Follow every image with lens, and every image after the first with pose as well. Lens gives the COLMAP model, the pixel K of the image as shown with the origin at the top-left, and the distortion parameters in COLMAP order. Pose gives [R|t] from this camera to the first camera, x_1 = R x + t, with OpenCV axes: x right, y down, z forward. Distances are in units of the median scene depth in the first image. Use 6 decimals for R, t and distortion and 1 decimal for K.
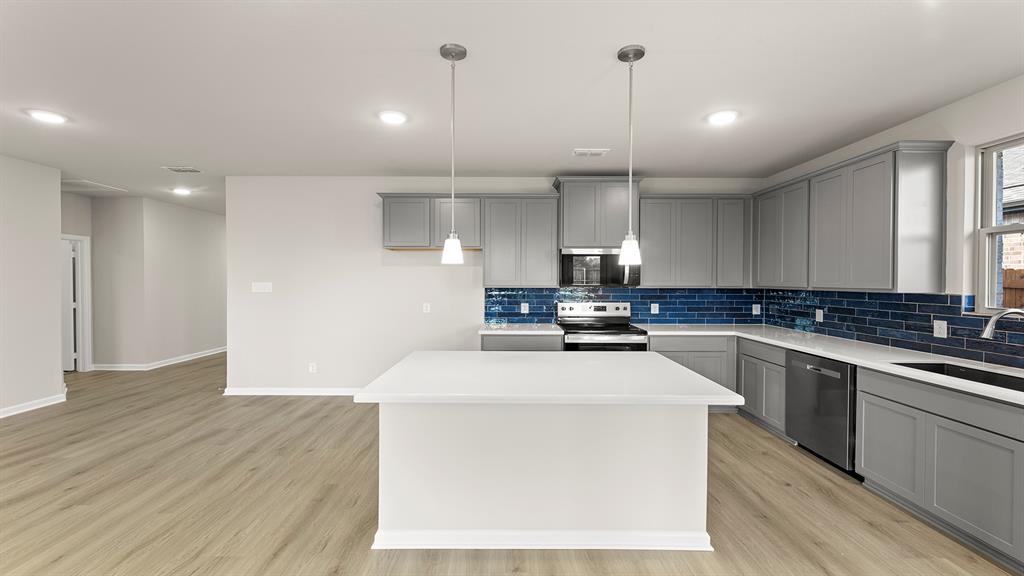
lens RADIAL K [[433.4, 0, 512.0], [0, 433.4, 288.0], [0, 0, 1]] dist [-0.001995, -0.000109]
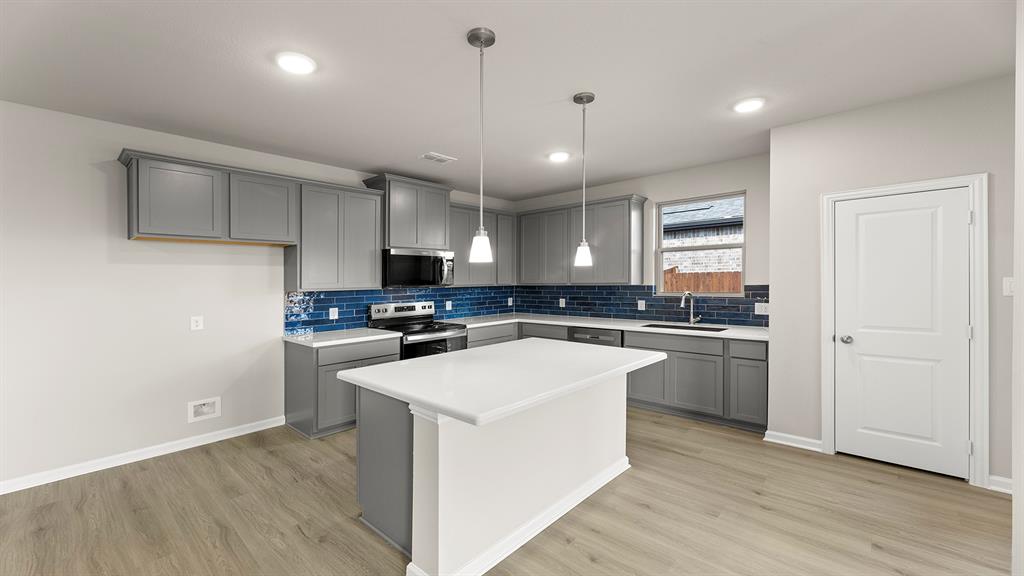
lens RADIAL K [[414.1, 0, 512.0], [0, 414.1, 288.0], [0, 0, 1]] dist [0.000971, 0.000027]
pose [[0.675603, -0.026742, 0.736780, -0.401370], [0.029301, 0.999526, 0.009410, -0.003362], [-0.736683, 0.015231, 0.676067, 0.181169]]
